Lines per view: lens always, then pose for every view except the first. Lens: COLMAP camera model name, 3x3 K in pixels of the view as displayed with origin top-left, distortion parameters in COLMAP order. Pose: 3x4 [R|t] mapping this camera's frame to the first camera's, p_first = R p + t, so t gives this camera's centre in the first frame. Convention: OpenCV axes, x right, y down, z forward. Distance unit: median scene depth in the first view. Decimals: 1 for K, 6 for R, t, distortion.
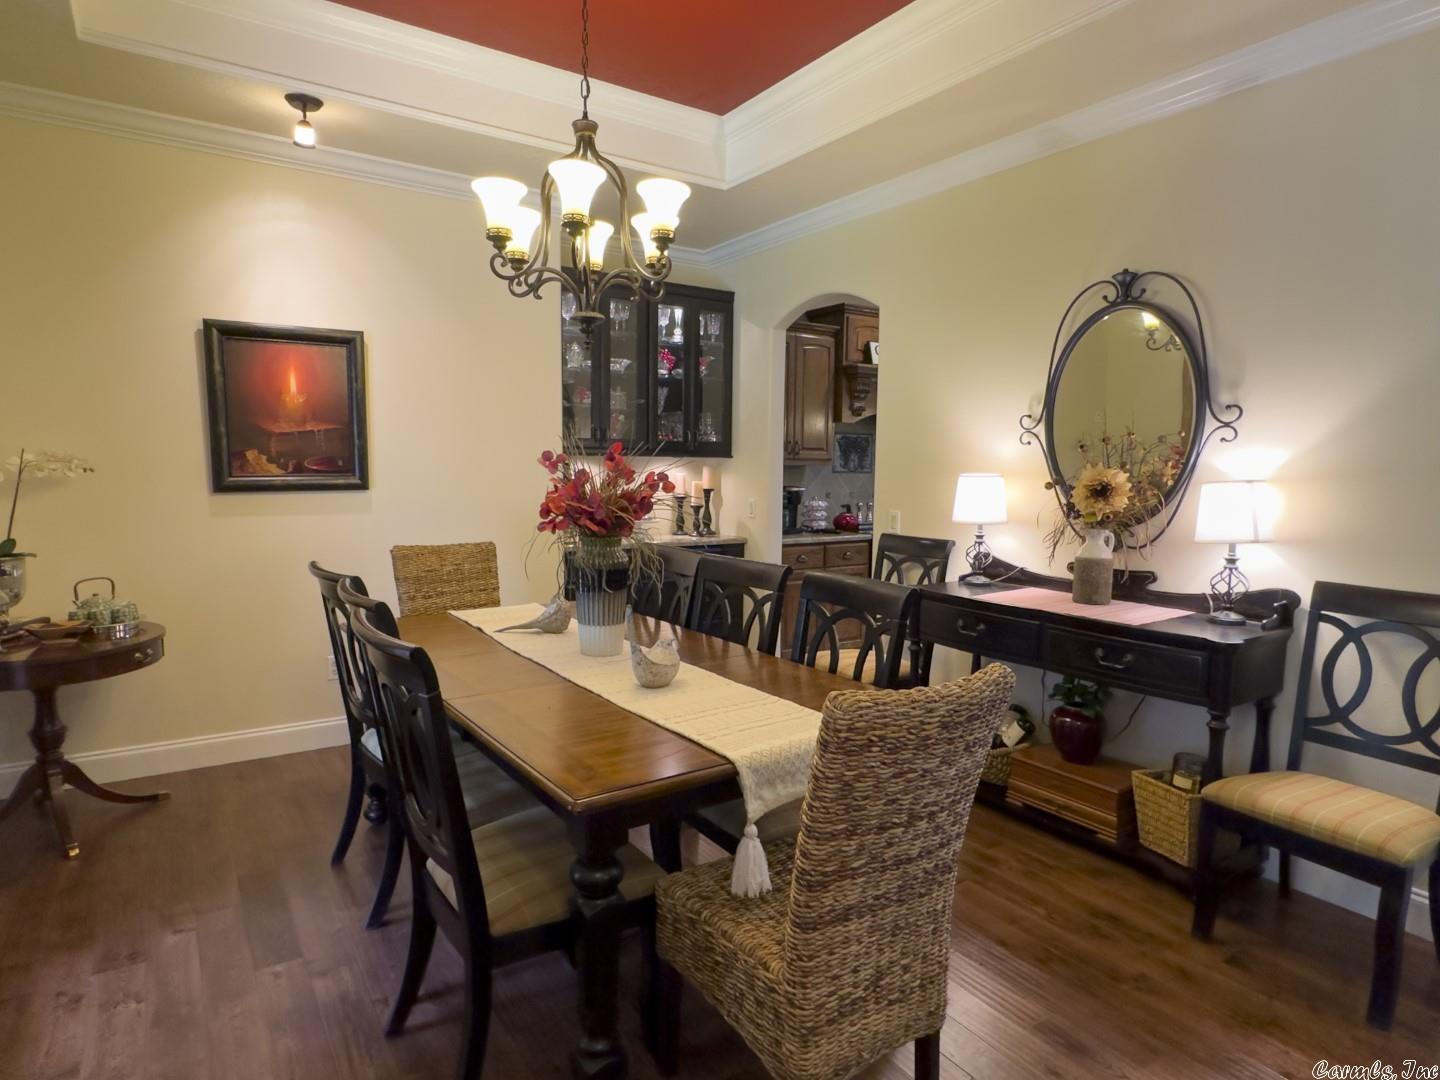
lens RADIAL K [[846.3, 0, 720.0], [0, 846.3, 540.0], [0, 0, 1]] dist [-0.003497, -0.000332]
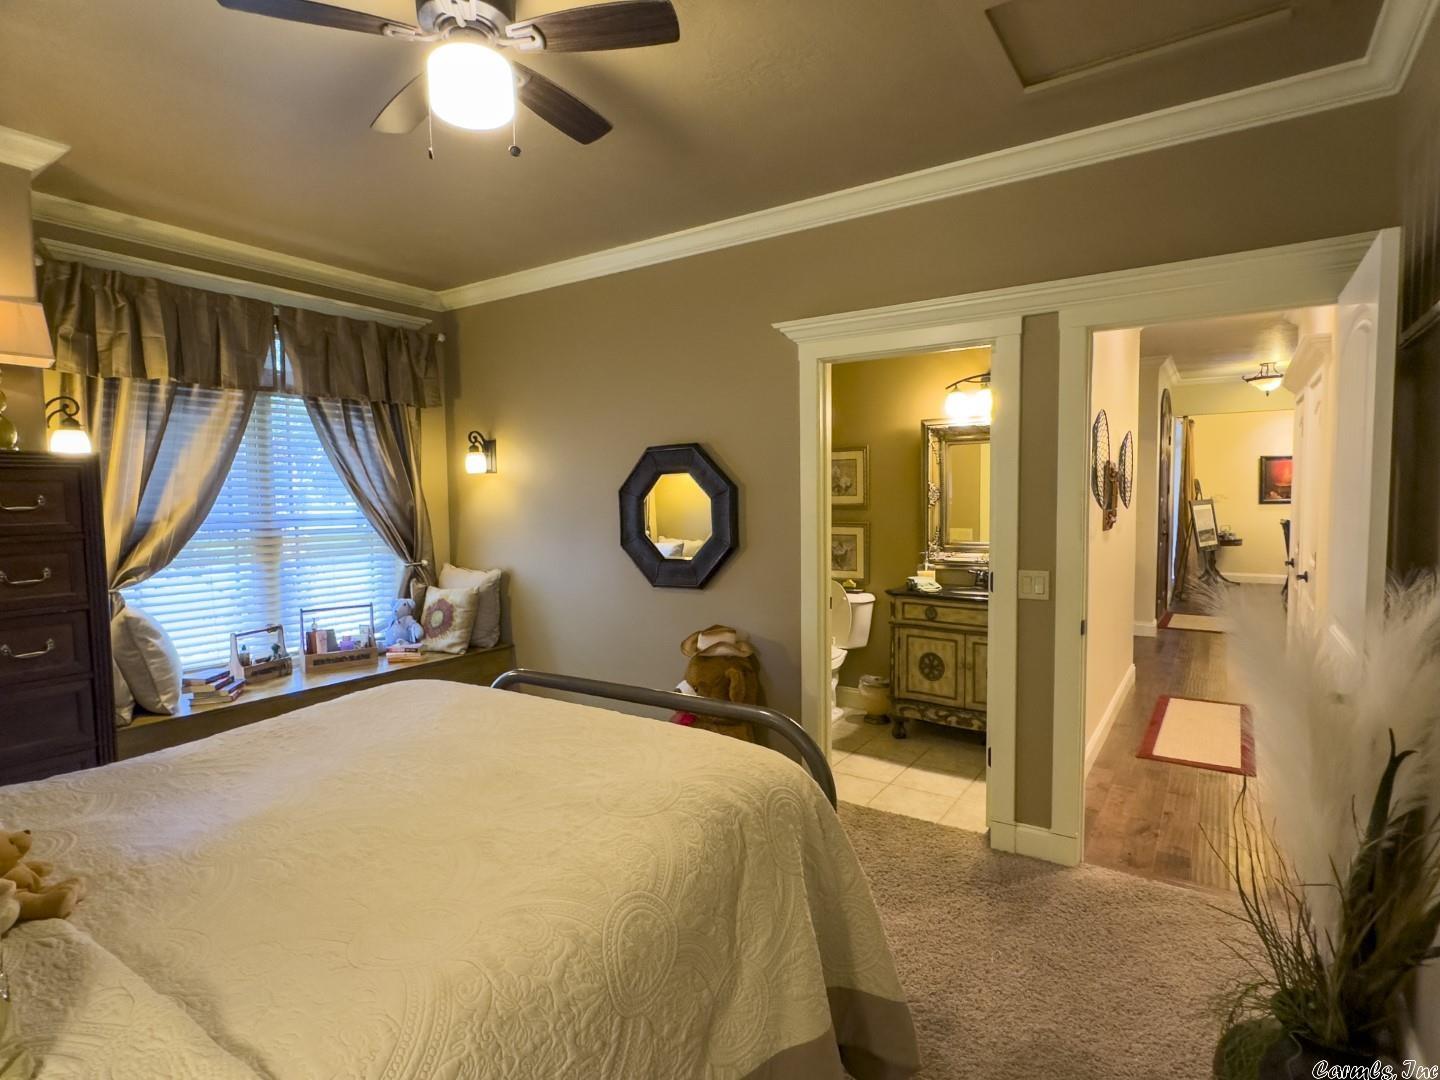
lens RADIAL K [[763.0, 0, 717.0], [0, 763.0, 545.4], [0, 0, 1]] dist [-0.003452, 0.000974]
pose [[0.389505, 0.042570, -0.920040, 1.462257], [-0.070671, 0.997368, 0.016229, 0.224641], [0.918309, 0.058699, 0.391488, -2.328762]]
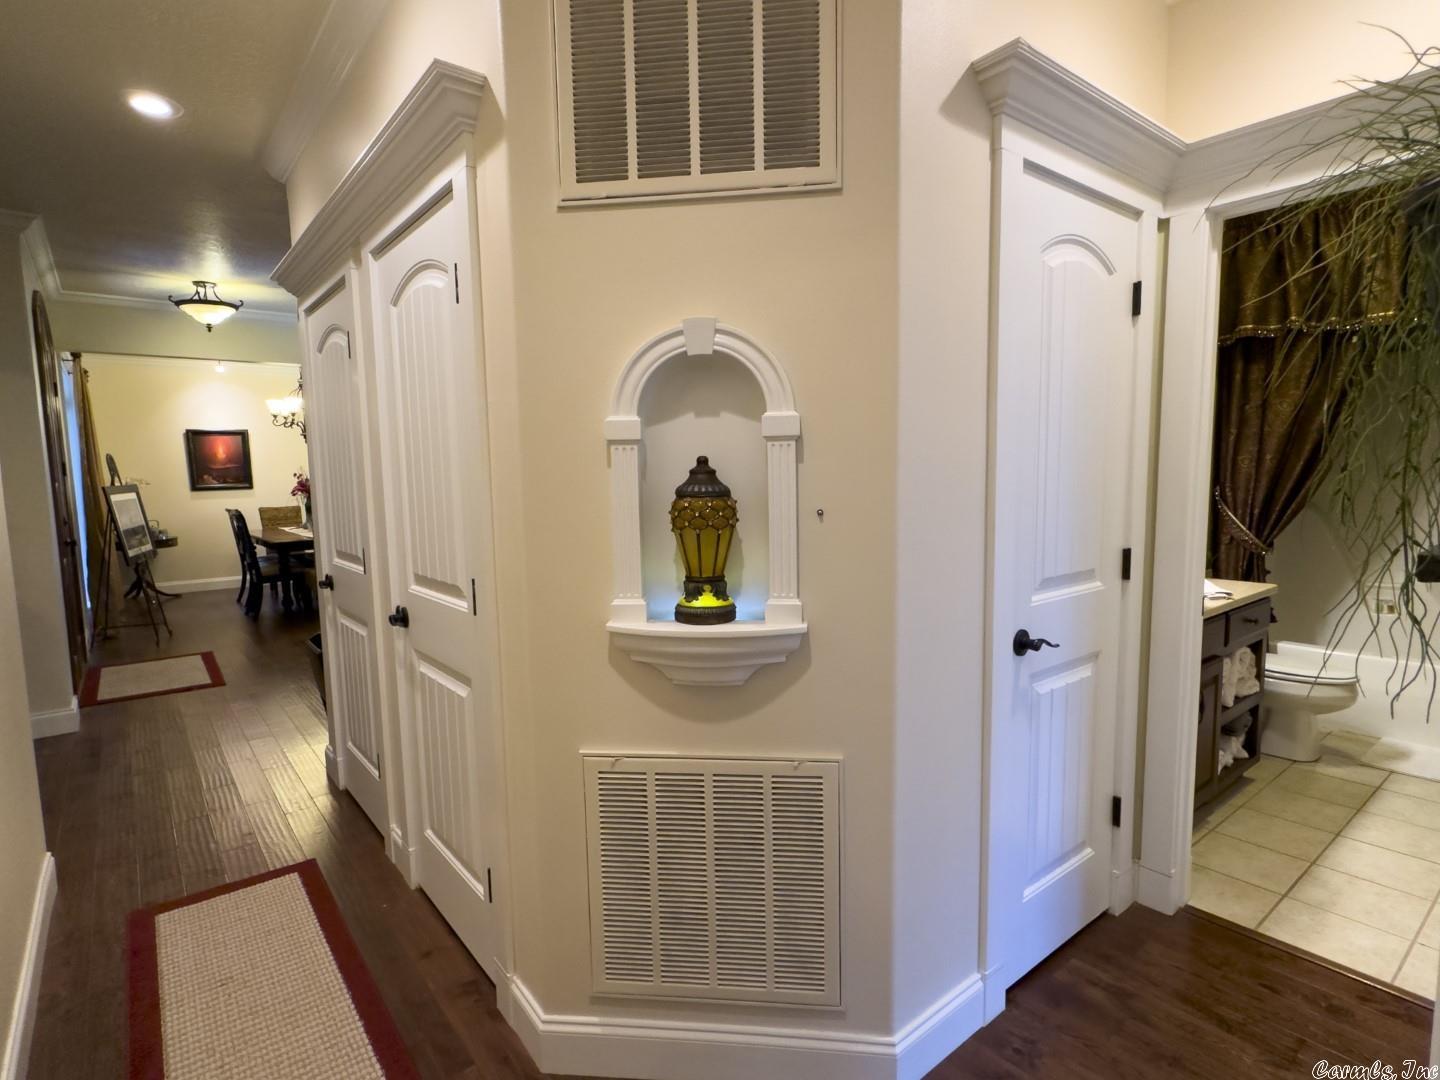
lens RADIAL K [[763.0, 0, 717.0], [0, 763.0, 545.4], [0, 0, 1]] dist [-0.003452, 0.000974]
pose [[0.995977, -0.040499, 0.079935, 0.910644], [0.040055, 0.999172, 0.007148, 0.173502], [-0.080159, -0.003918, 0.996774, -1.633017]]
